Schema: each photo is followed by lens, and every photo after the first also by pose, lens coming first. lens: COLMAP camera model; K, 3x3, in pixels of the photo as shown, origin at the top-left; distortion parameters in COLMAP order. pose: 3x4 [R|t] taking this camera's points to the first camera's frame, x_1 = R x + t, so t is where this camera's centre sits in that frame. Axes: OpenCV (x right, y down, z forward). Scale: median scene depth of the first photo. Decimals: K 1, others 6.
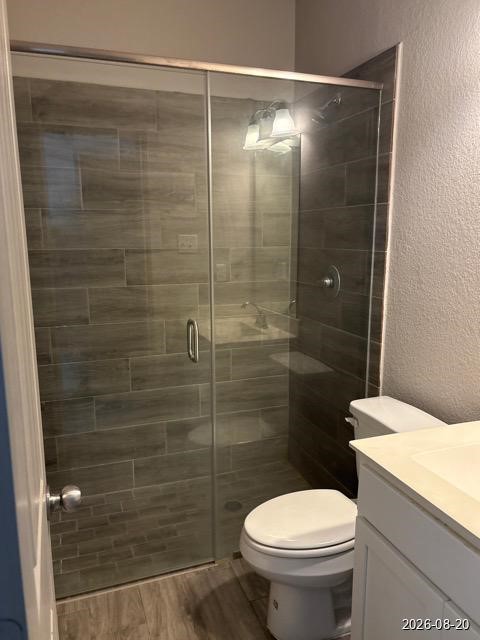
lens RADIAL K [[490.0, 0, 238.8], [0, 490.0, 320.0], [0, 0, 1]] dist [0.014236, -0.010915]
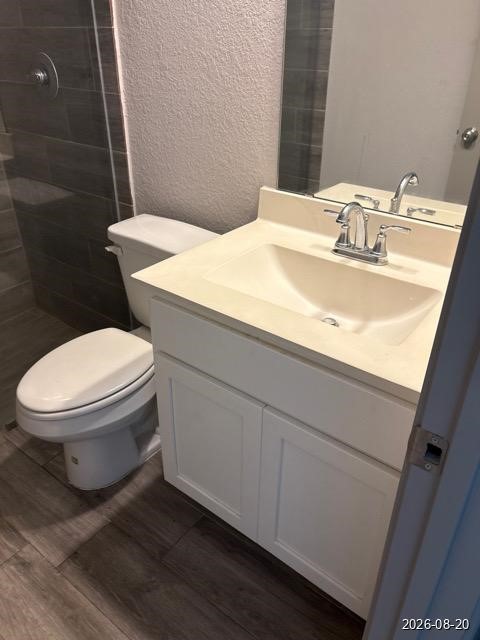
lens RADIAL K [[490.0, 0, 241.4], [0, 490.0, 319.6], [0, 0, 1]] dist [0.014236, -0.010915]
pose [[0.840095, -0.270411, 0.470232, -0.020064], [0.087286, 0.922977, 0.374825, 0.013402], [-0.535371, -0.273844, 0.798992, 0.139788]]
